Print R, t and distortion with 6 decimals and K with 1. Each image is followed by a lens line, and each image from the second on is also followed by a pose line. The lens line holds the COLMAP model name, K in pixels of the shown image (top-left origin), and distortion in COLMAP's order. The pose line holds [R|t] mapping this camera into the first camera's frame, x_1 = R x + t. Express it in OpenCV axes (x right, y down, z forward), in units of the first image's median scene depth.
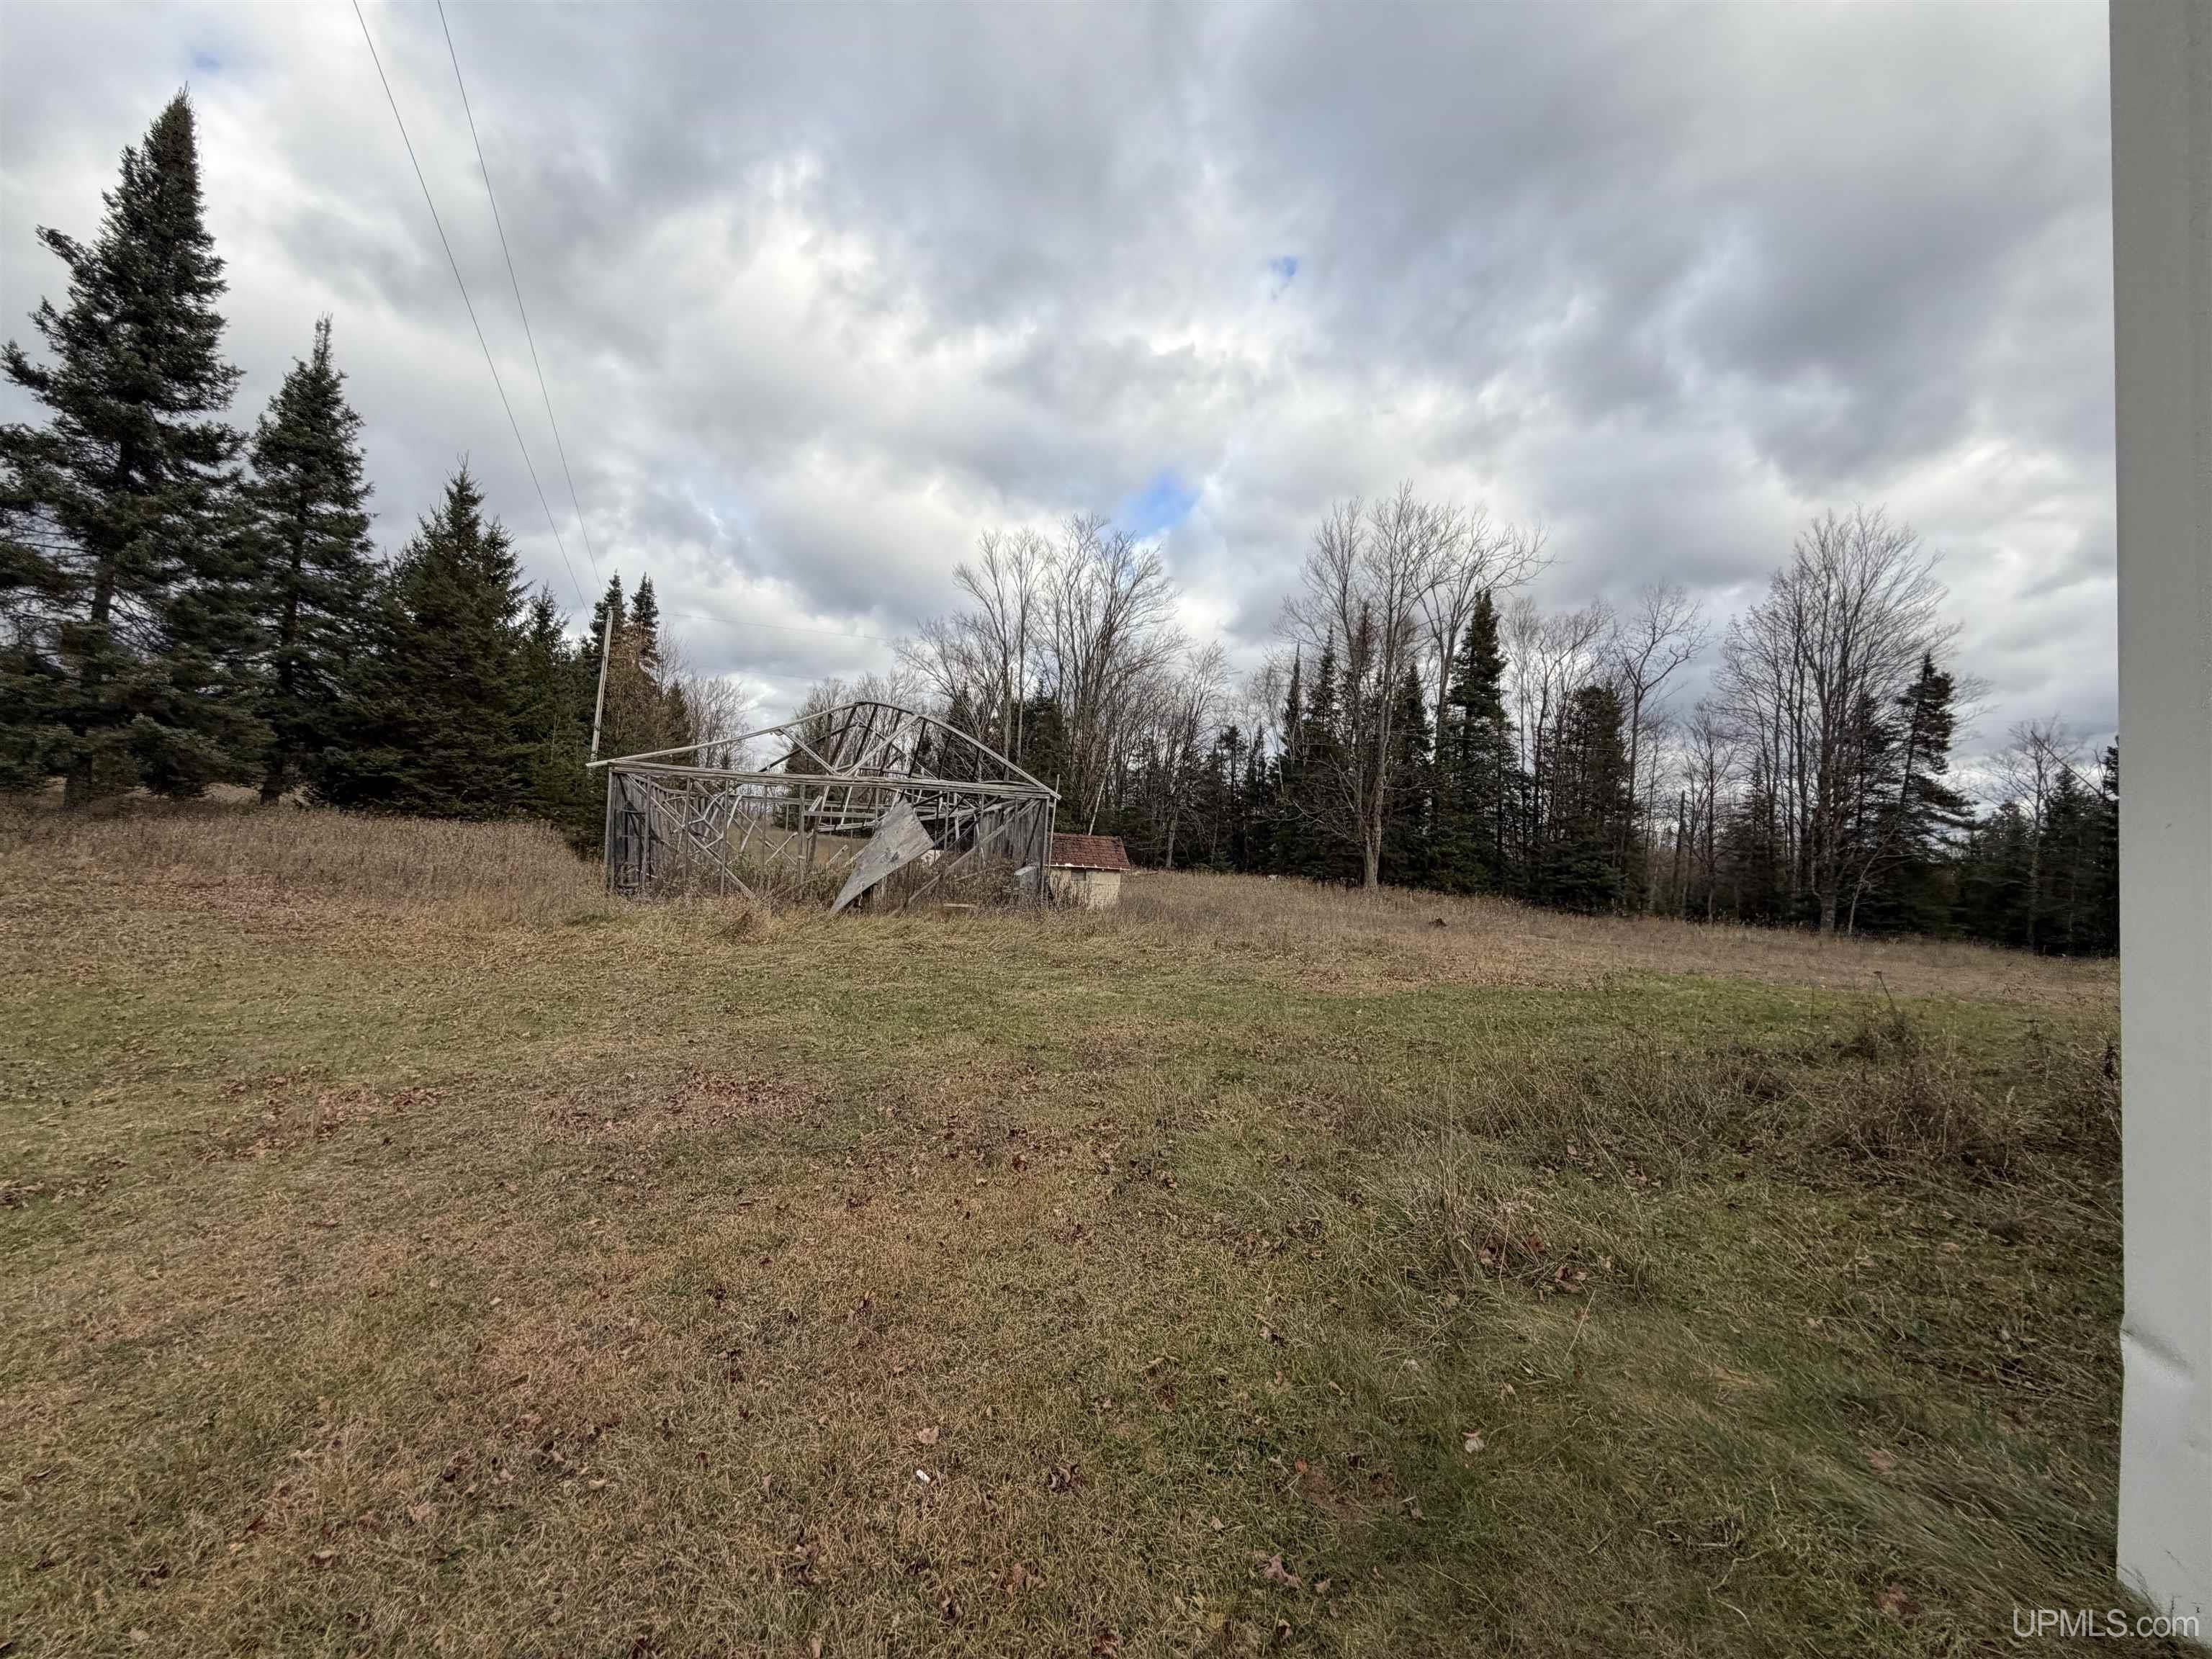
lens RADIAL K [[875.6, 0, 1097.3], [0, 875.6, 841.0], [0, 0, 1]] dist [-0.000476, -0.000381]
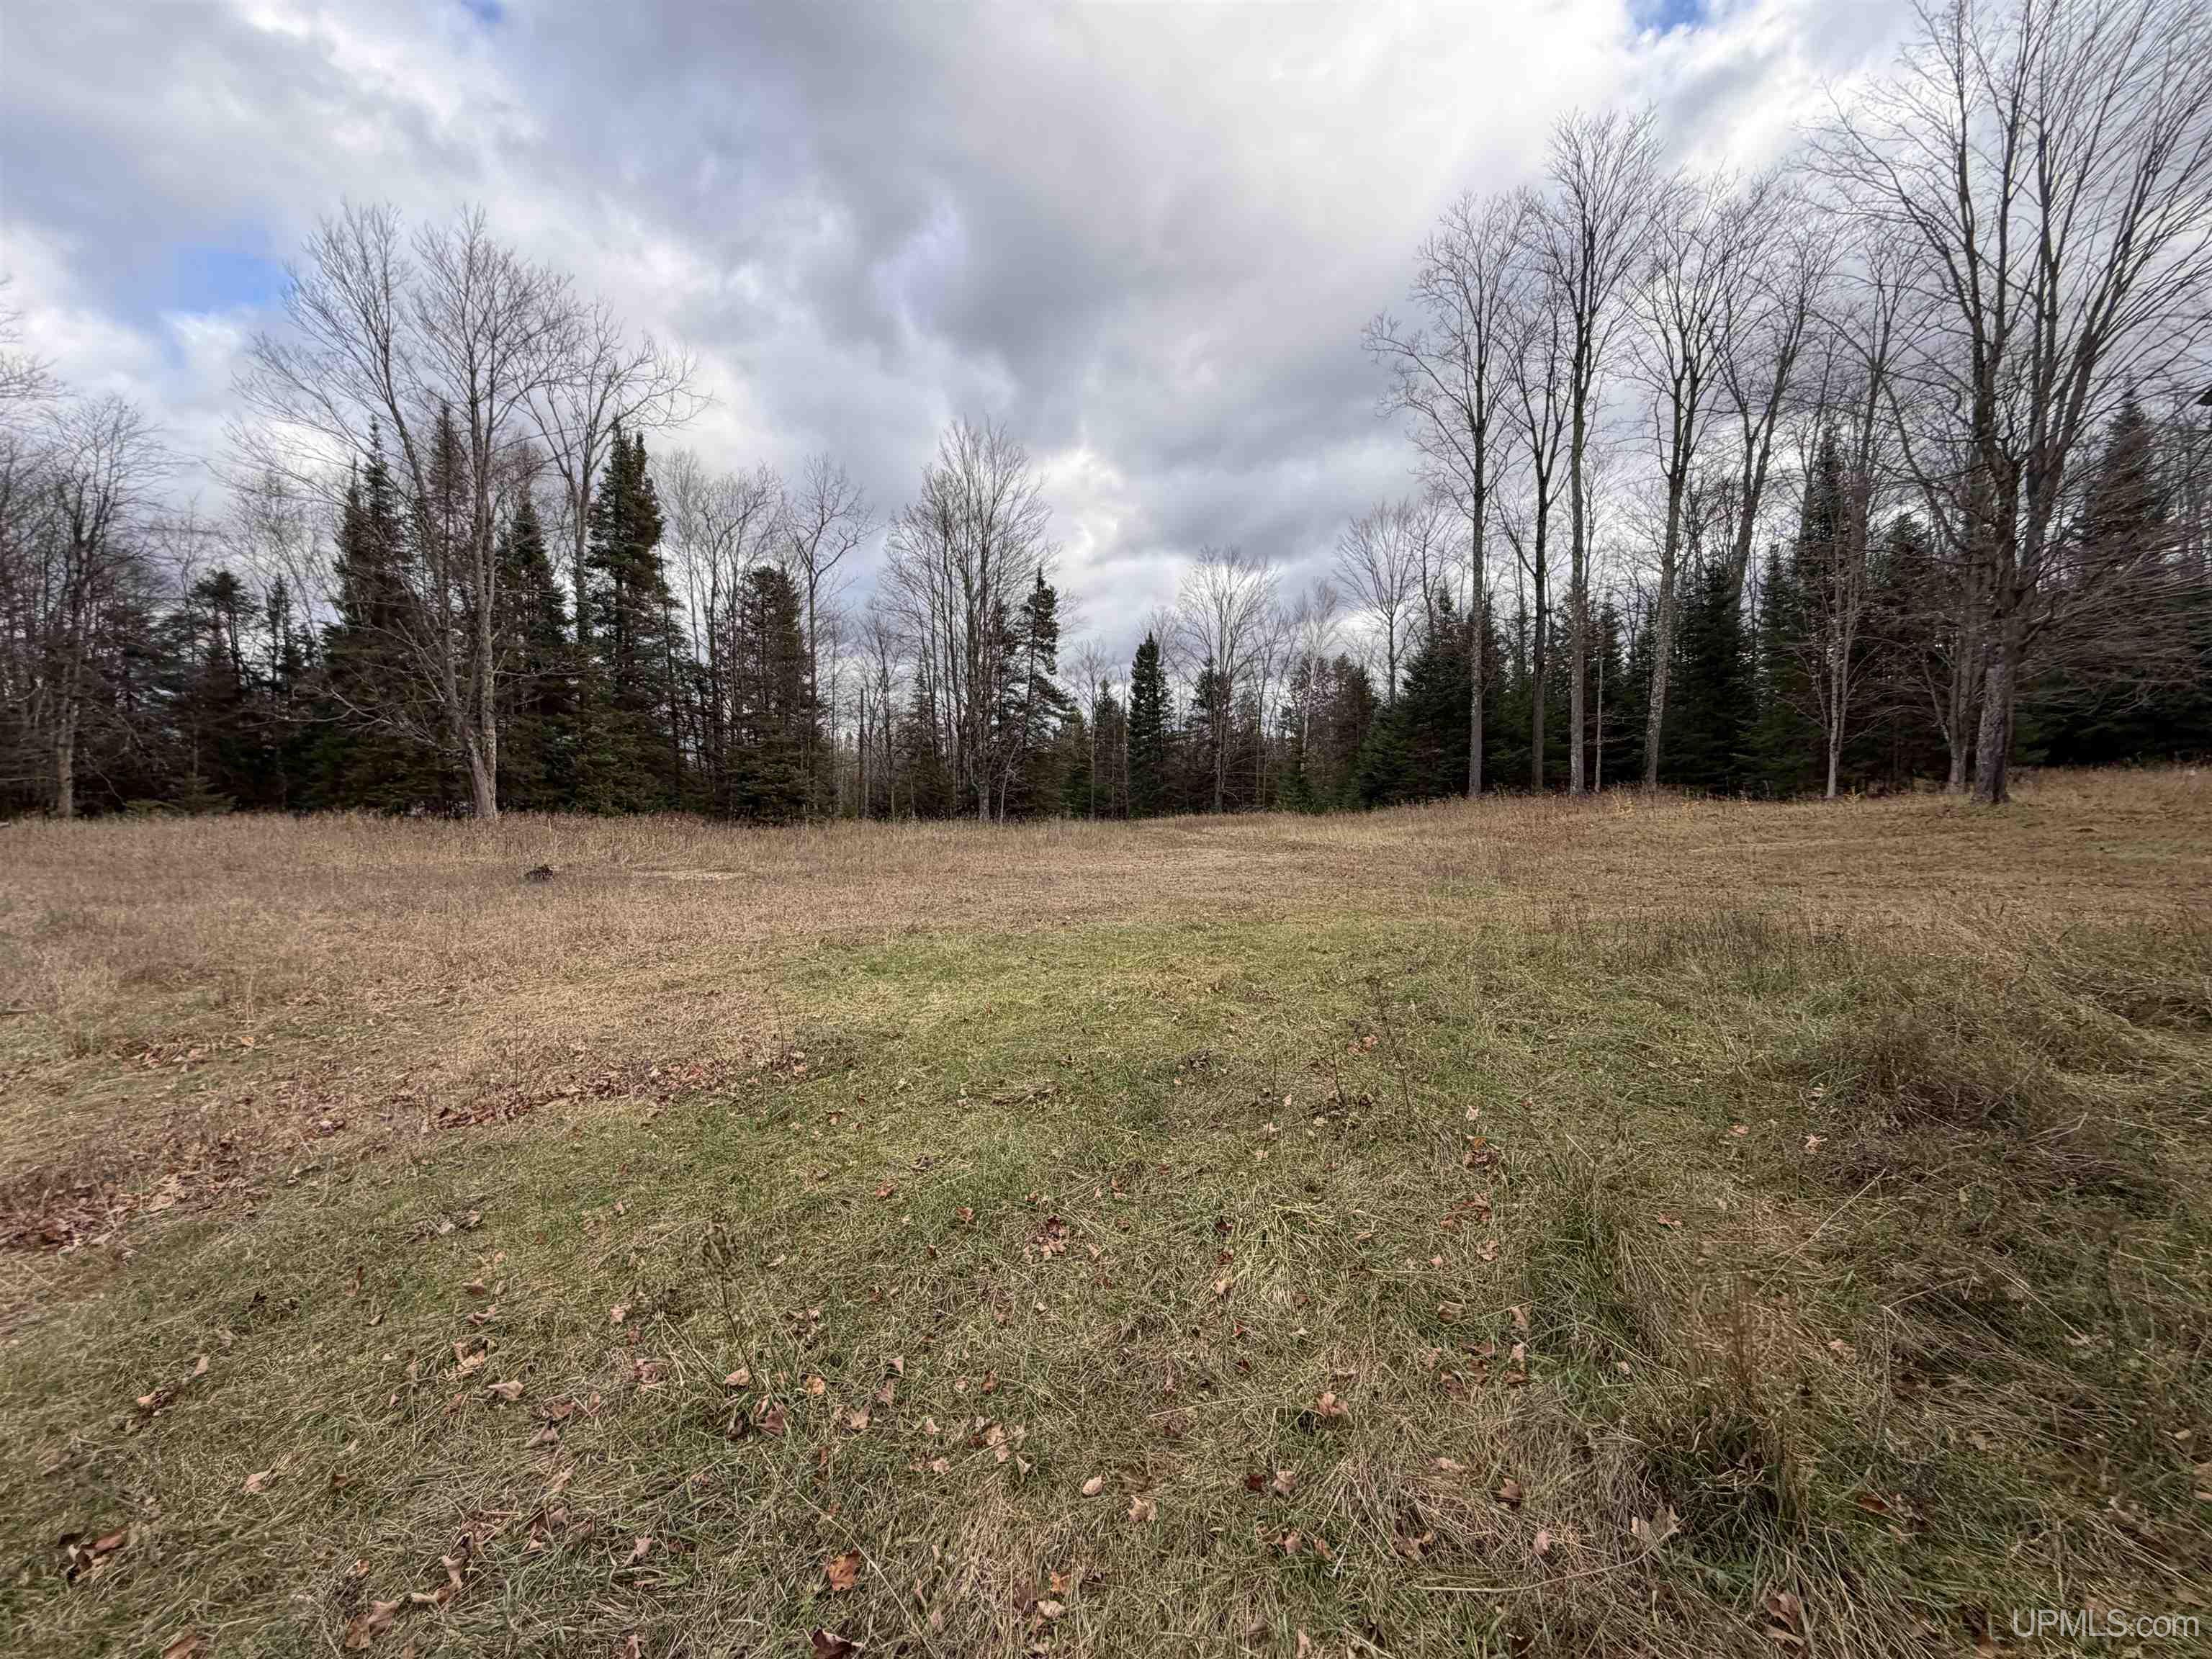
lens RADIAL K [[875.6, 0, 1098.6], [0, 875.6, 839.2], [0, 0, 1]] dist [-0.000476, -0.000381]
pose [[0.657508, -0.109678, 0.745422, 0.107647], [0.033672, 0.992637, 0.116352, 0.006211], [-0.752695, -0.051402, 0.656360, 0.168635]]
